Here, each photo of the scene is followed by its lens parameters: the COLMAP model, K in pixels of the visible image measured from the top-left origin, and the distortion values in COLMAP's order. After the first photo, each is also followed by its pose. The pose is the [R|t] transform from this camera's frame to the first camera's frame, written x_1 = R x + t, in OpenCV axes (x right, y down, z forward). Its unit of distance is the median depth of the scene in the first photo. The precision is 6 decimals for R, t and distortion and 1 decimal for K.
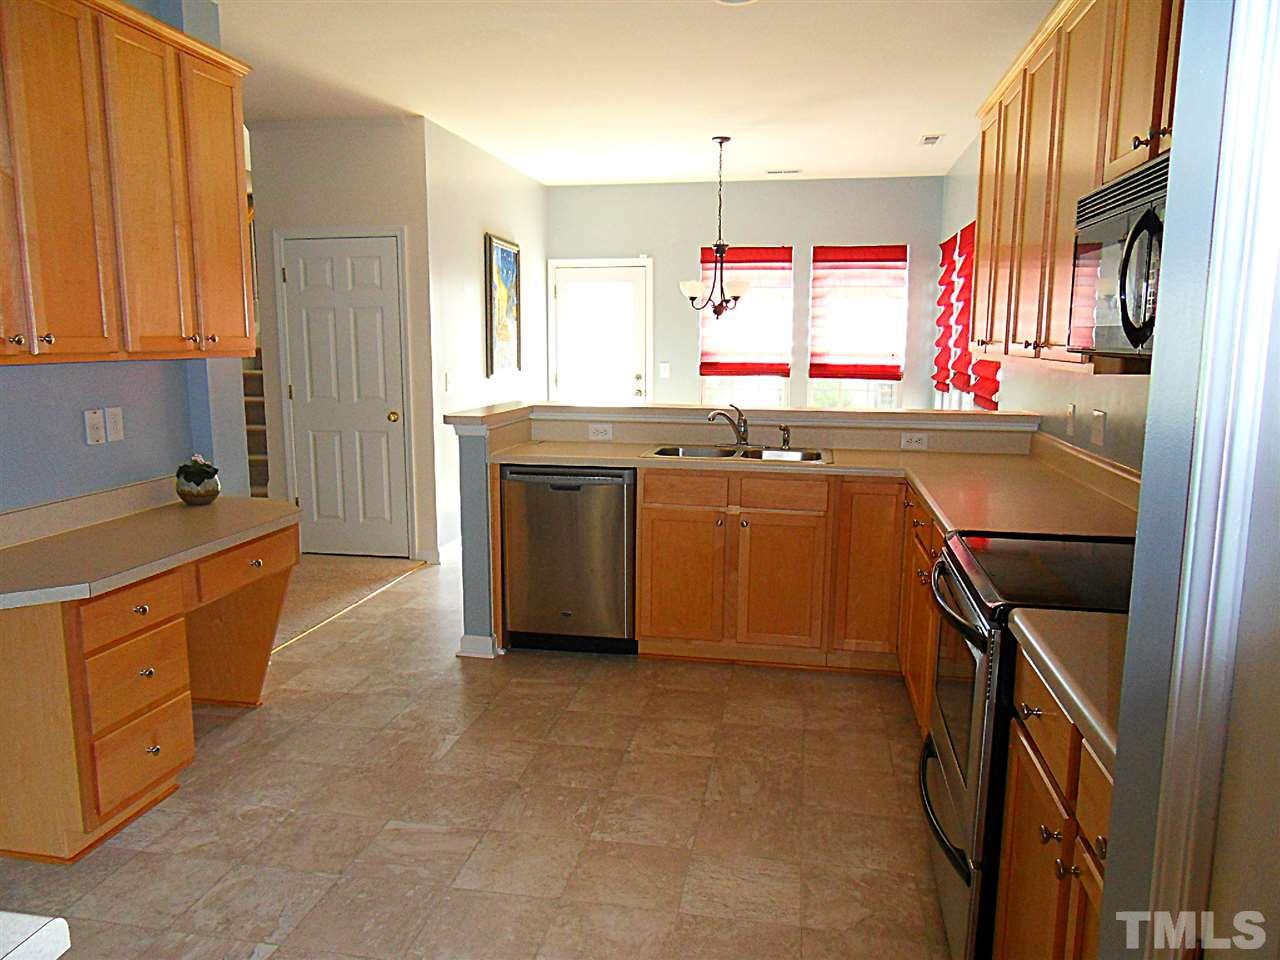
lens RADIAL K [[946.1, 0, 637.4], [0, 946.1, 483.8], [0, 0, 1]] dist [-0.013847, 0.001448]
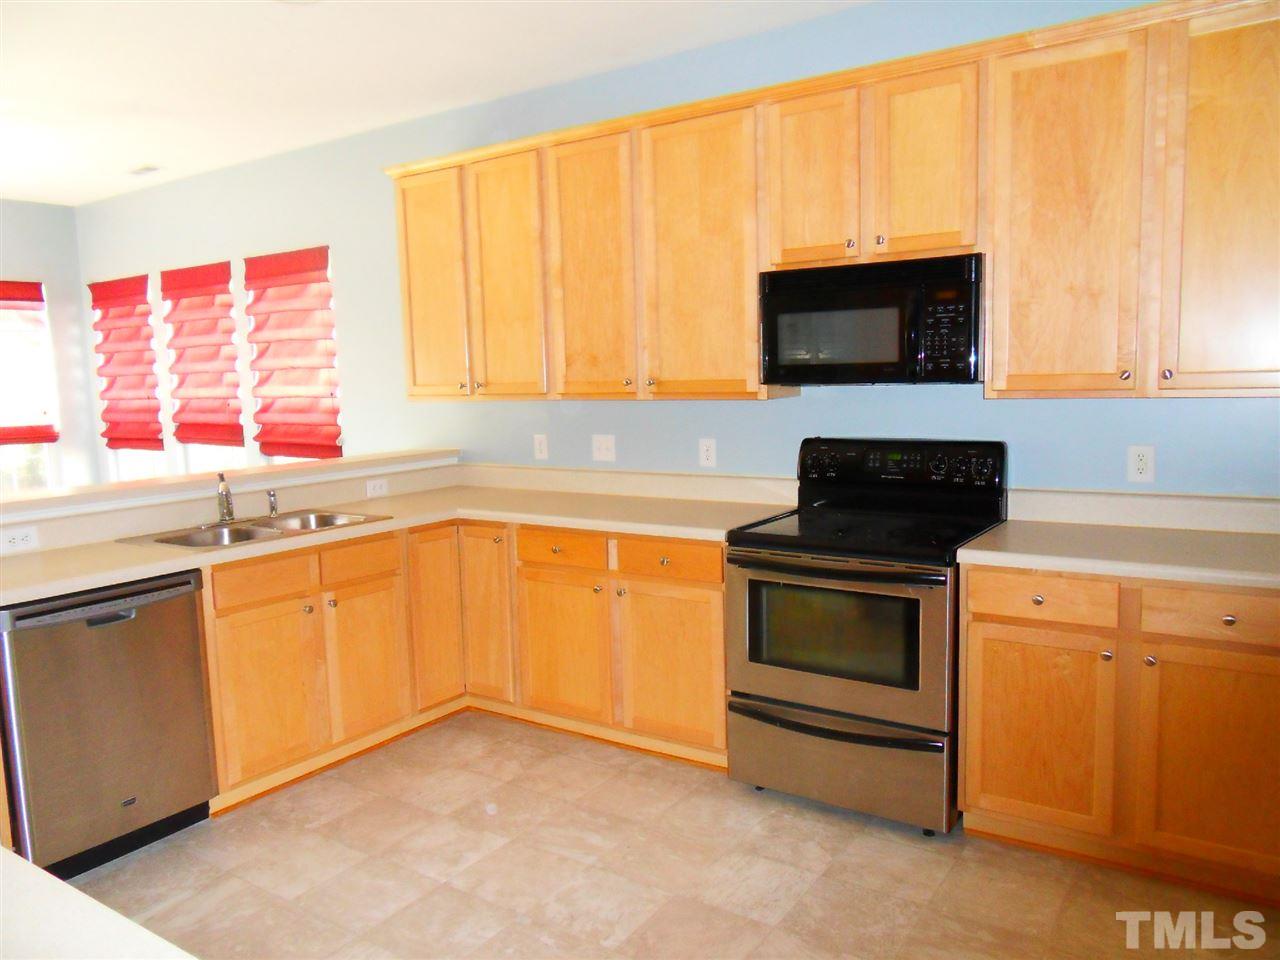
lens RADIAL K [[946.1, 0, 637.6], [0, 946.1, 481.5], [0, 0, 1]] dist [-0.013847, 0.001448]
pose [[0.414286, -0.125878, 0.901400, -0.532991], [0.172423, 0.983310, 0.058070, -0.068876], [-0.893665, 0.131364, 0.429076, 0.370964]]
